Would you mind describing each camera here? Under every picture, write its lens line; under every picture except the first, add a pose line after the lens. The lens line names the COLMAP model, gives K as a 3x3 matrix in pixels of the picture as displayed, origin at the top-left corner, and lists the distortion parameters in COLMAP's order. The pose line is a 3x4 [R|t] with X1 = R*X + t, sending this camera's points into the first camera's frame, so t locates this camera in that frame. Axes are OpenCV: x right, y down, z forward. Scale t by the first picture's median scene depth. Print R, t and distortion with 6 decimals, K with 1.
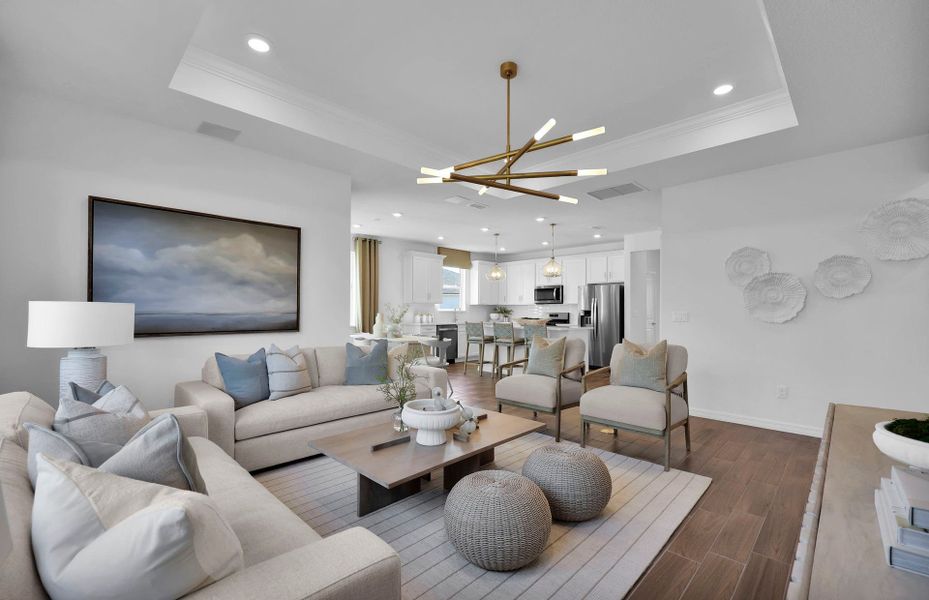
lens RADIAL K [[394.4, 0, 465.3], [0, 394.4, 302.9], [0, 0, 1]] dist [0.000842, 0.000268]
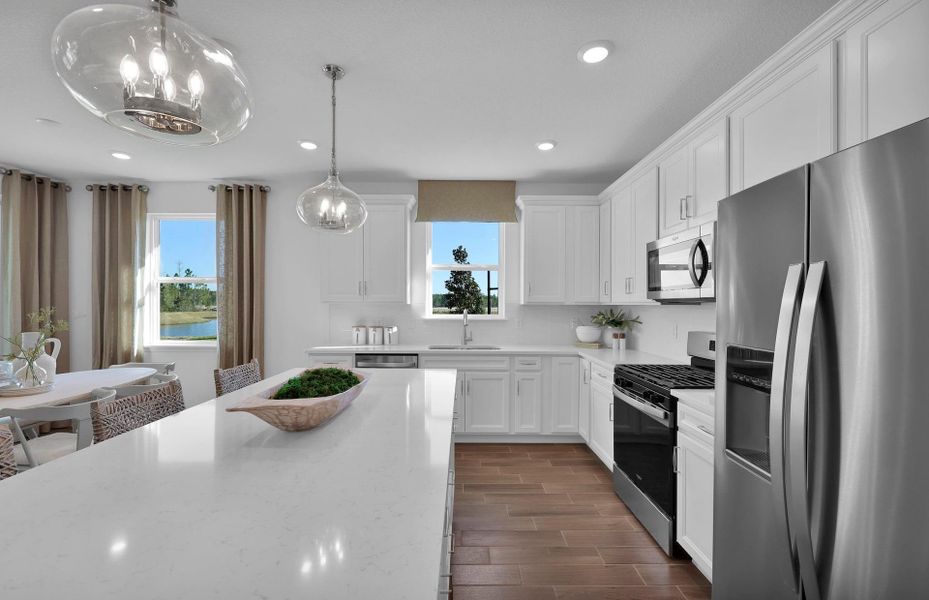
lens RADIAL K [[386.6, 0, 464.5], [0, 386.6, 300.0], [0, 0, 1]] dist [0.001870, 0.000035]
pose [[0.702160, -0.011944, -0.711919, 0.305186], [0.016778, 0.999859, -0.000227, -0.001391], [0.711821, -0.011785, 0.702262, 0.751532]]
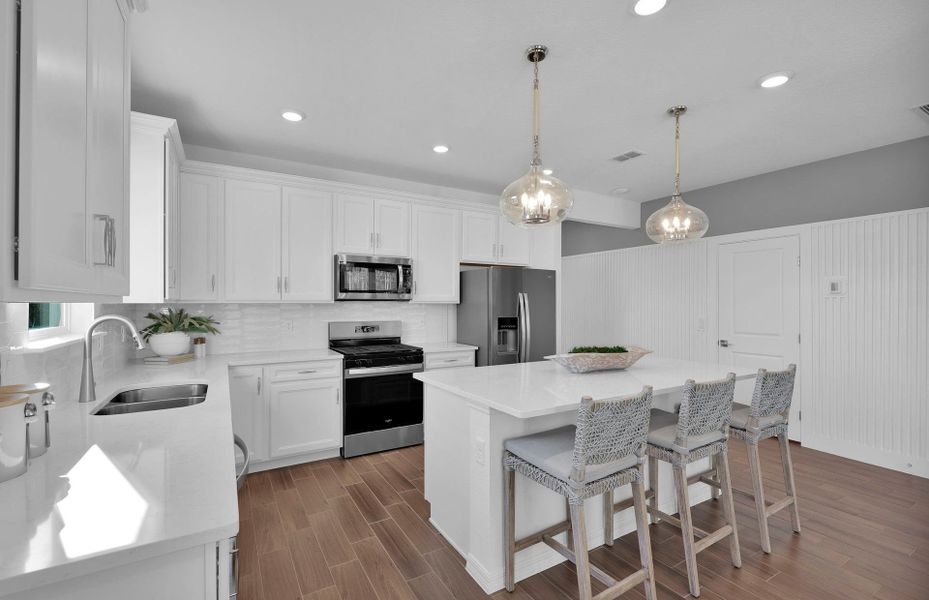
lens RADIAL K [[408.4, 0, 464.3], [0, 408.4, 301.7], [0, 0, 1]] dist [-0.001267, -0.000088]
pose [[0.256652, -0.001404, 0.966503, -0.179967], [-0.021674, 0.999739, 0.007208, -0.002641], [-0.966261, -0.022798, 0.256555, 0.845197]]
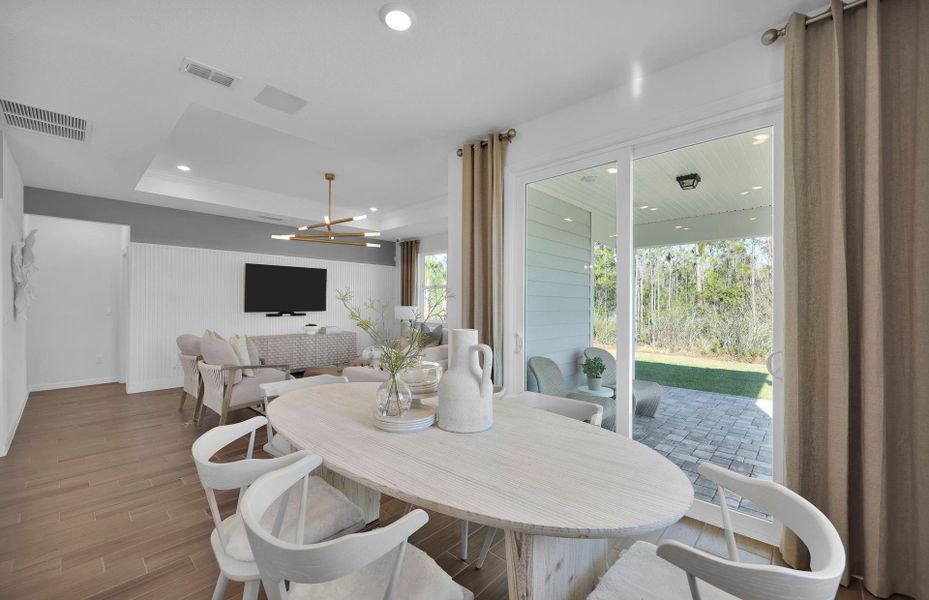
lens RADIAL K [[370.9, 0, 461.0], [0, 370.9, 298.0], [0, 0, 1]] dist [0.001405, 0.000142]
pose [[-0.999714, -0.009917, -0.021748, -0.151233], [-0.009123, 0.999298, -0.036335, 0.008414], [0.022093, -0.036126, -0.999103, 0.889681]]
